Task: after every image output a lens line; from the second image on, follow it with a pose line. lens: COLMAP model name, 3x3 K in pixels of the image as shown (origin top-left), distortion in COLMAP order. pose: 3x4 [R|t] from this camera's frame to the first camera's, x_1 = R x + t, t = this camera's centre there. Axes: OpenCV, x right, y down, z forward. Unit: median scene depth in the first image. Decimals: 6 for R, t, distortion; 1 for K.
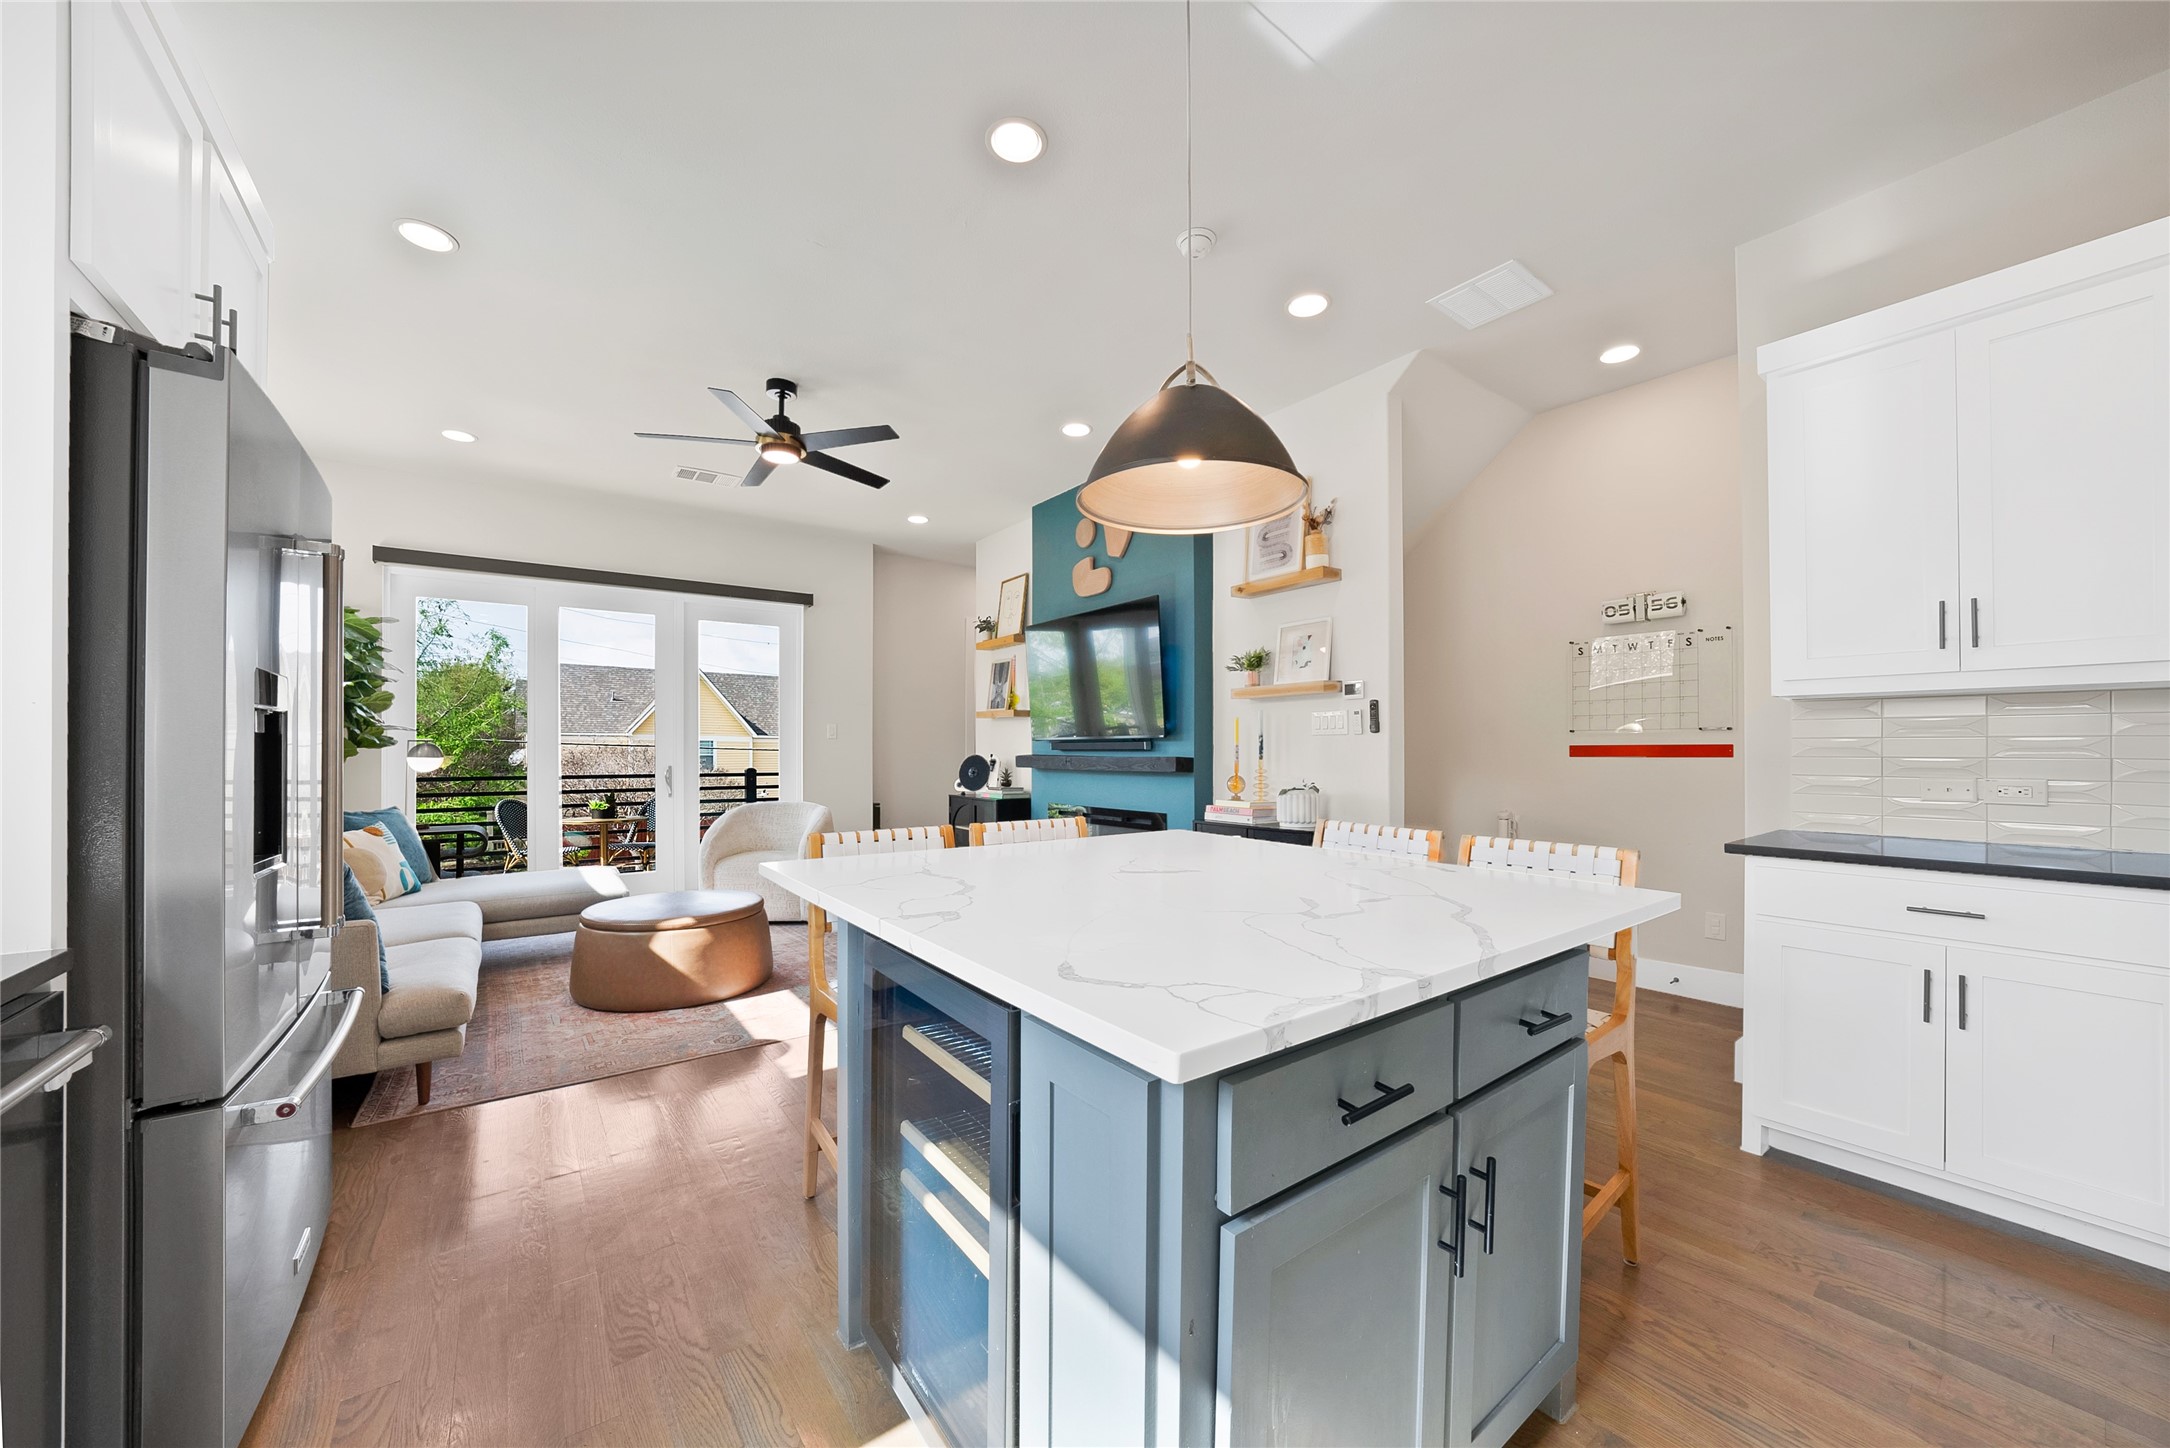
lens RADIAL K [[794.7, 0, 1055.9], [0, 794.7, 747.4], [0, 0, 1]] dist [-0.000037, -0.000026]
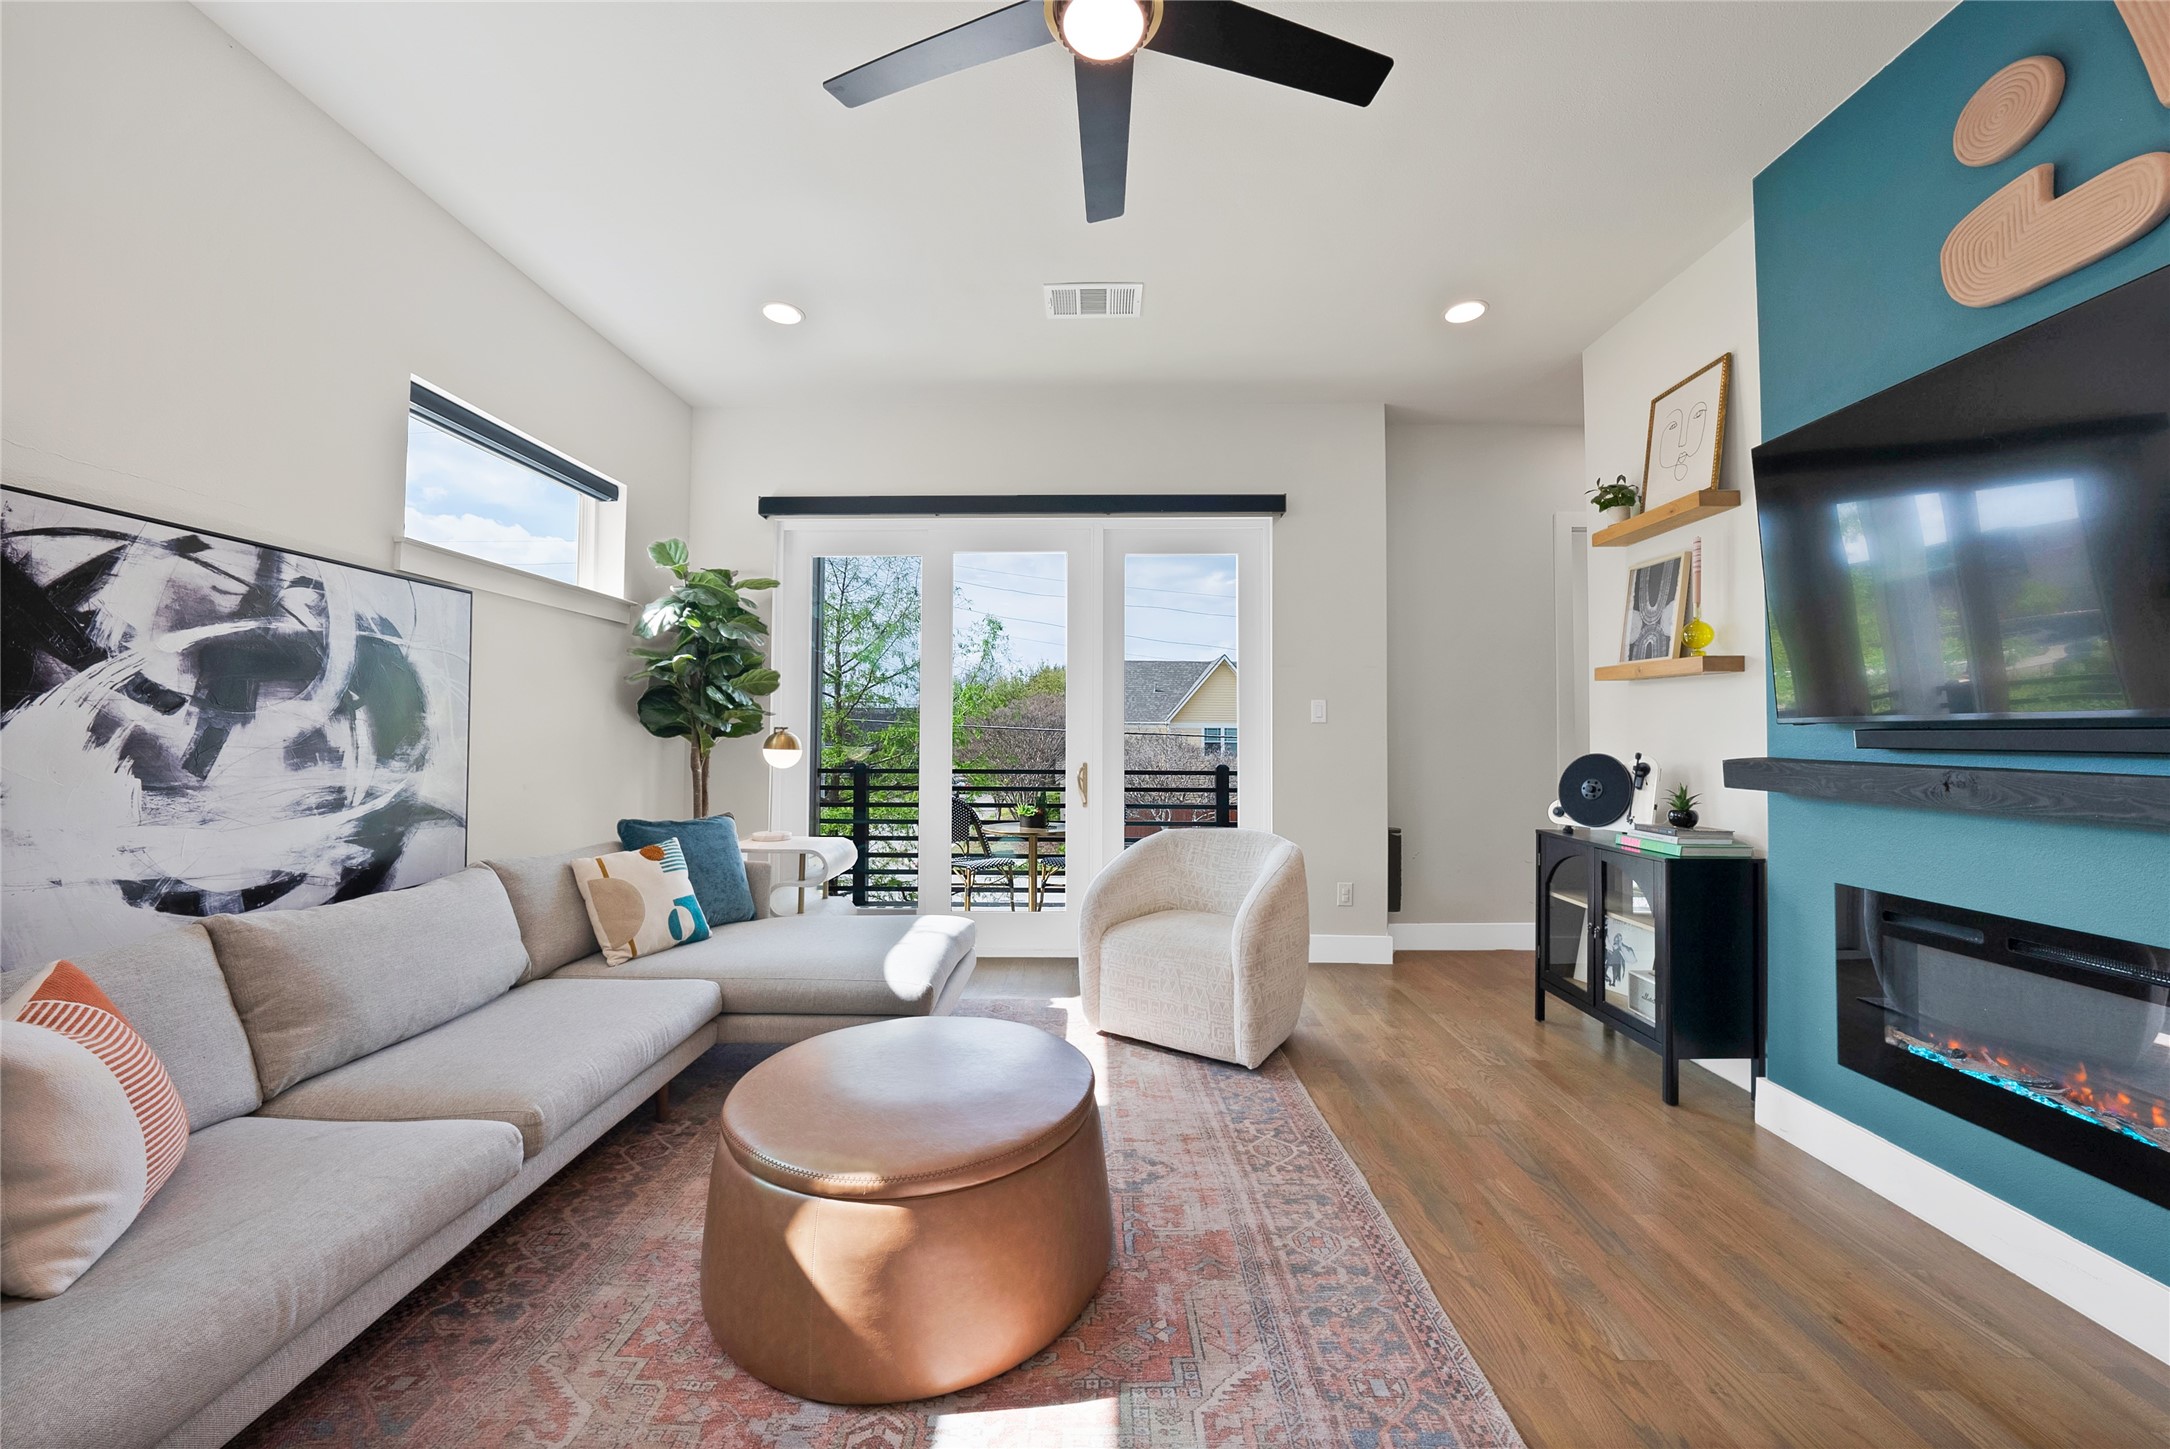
lens RADIAL K [[760.6, 0, 1087.7], [0, 760.6, 714.6], [0, 0, 1]] dist [-0.029963, 0.007010]
pose [[0.809804, -0.012805, -0.586560, -0.099834], [-0.002340, 0.999683, -0.025054, -0.003280], [0.586695, 0.021662, 0.809518, 0.519851]]
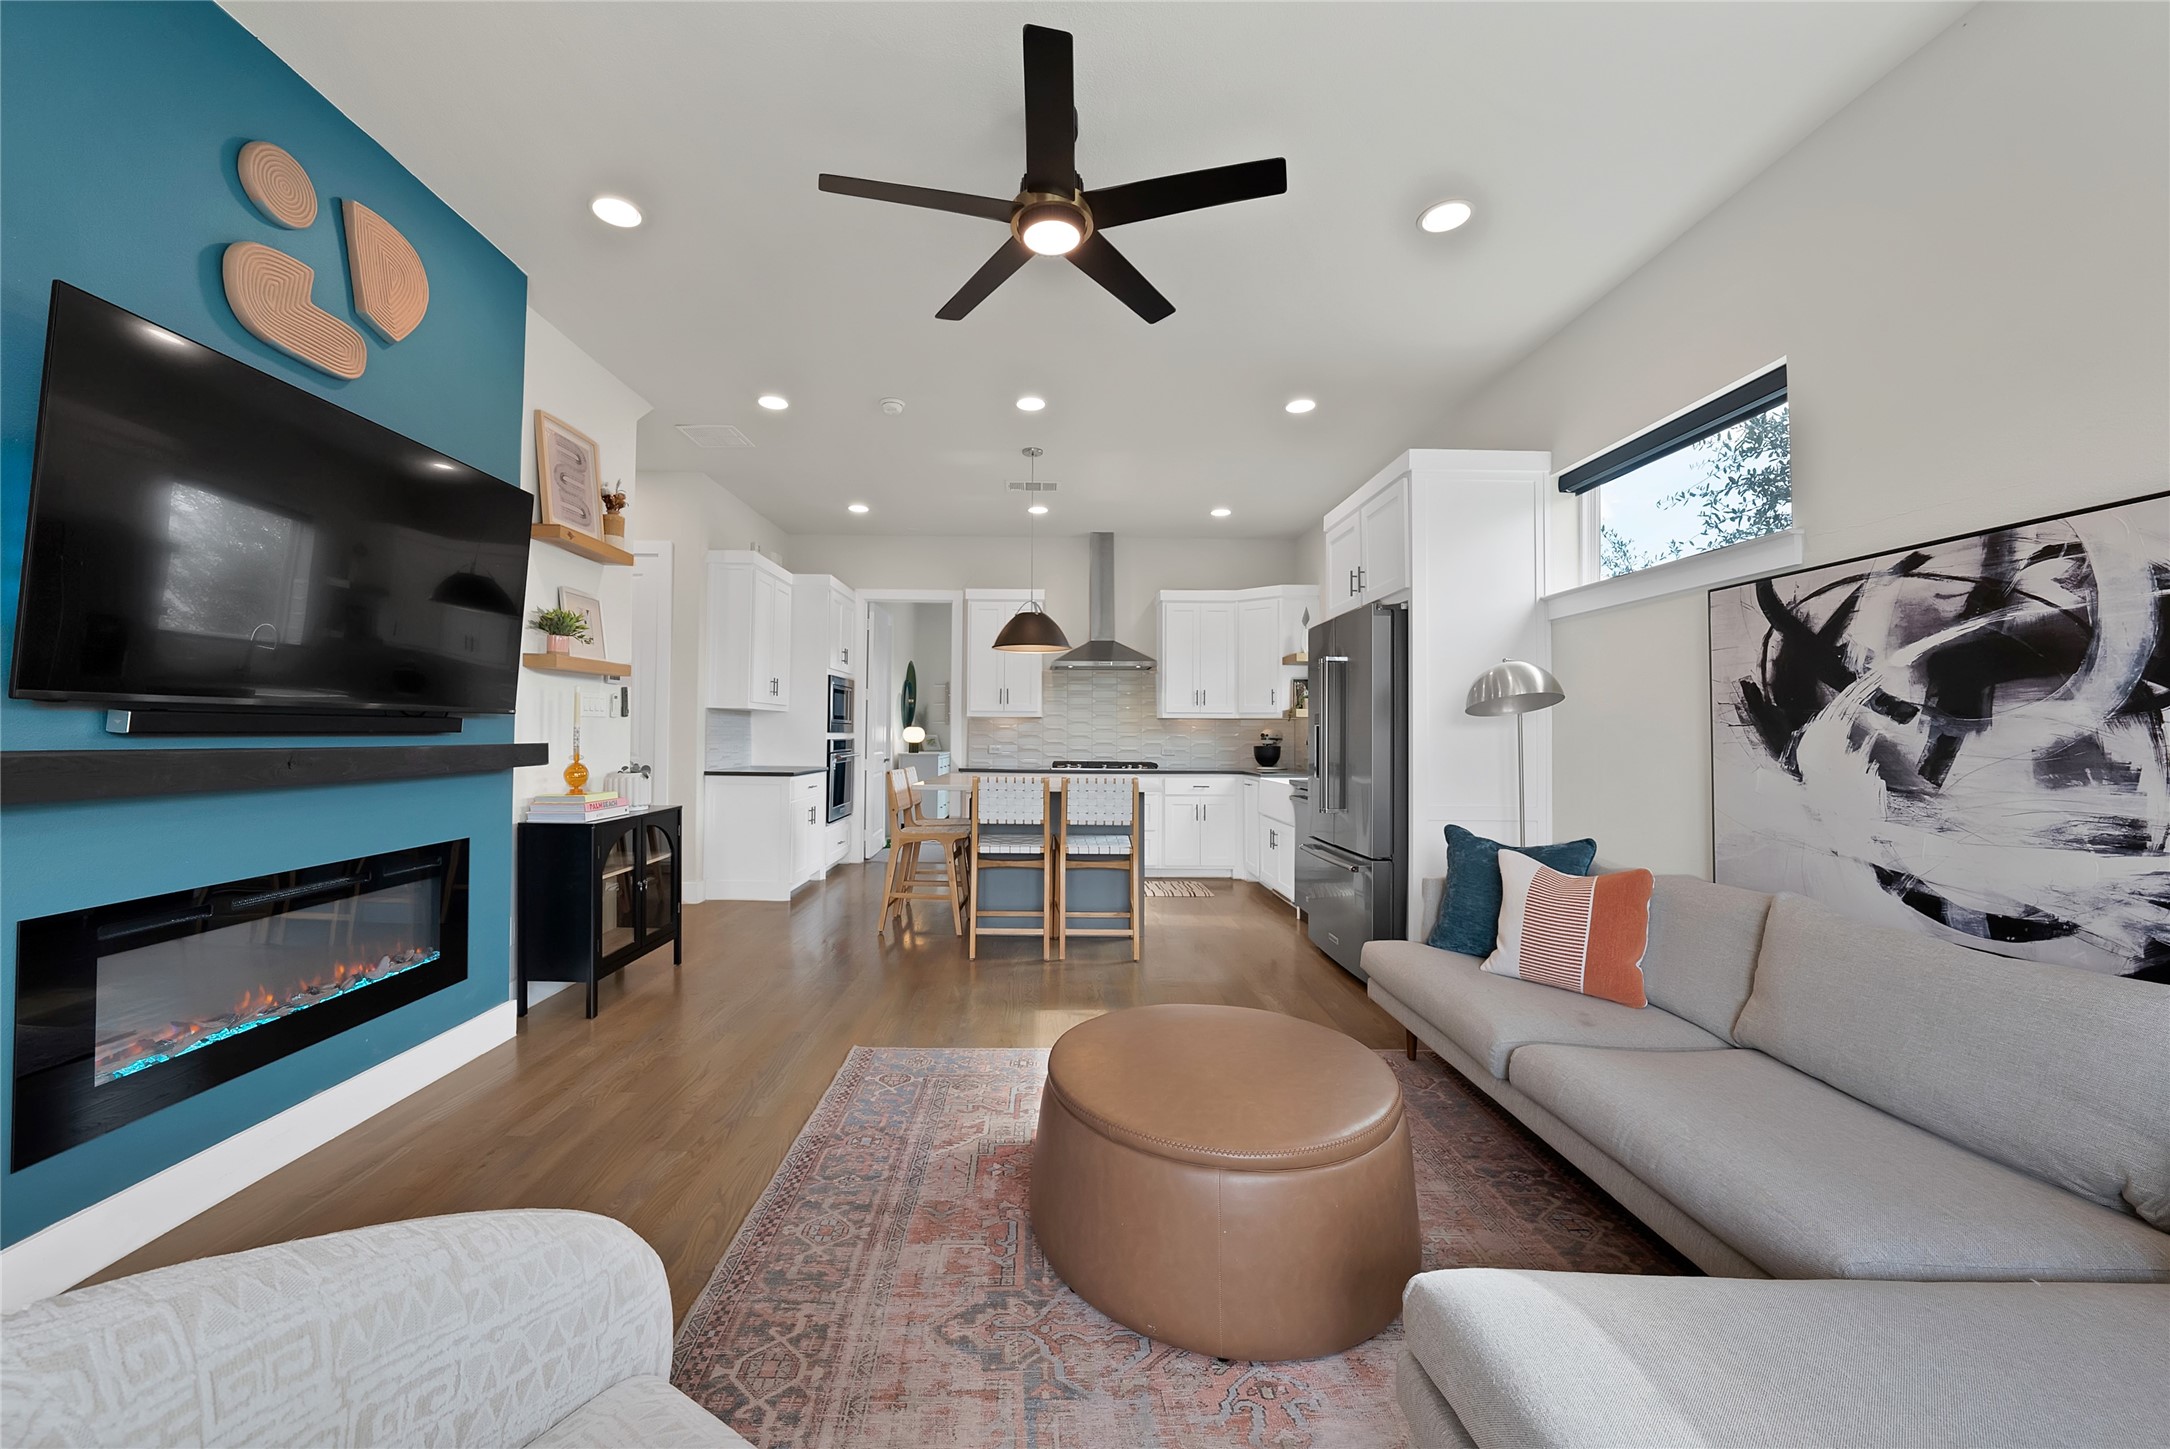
lens RADIAL K [[758.4, 0, 1062.4], [0, 758.4, 716.5], [0, 0, 1]] dist [-0.020641, 0.006183]
pose [[-0.826419, 0.002725, 0.563049, -0.493356], [-0.011568, 0.999695, -0.021817, -0.001459], [-0.562937, -0.024544, -0.826135, 1.078293]]
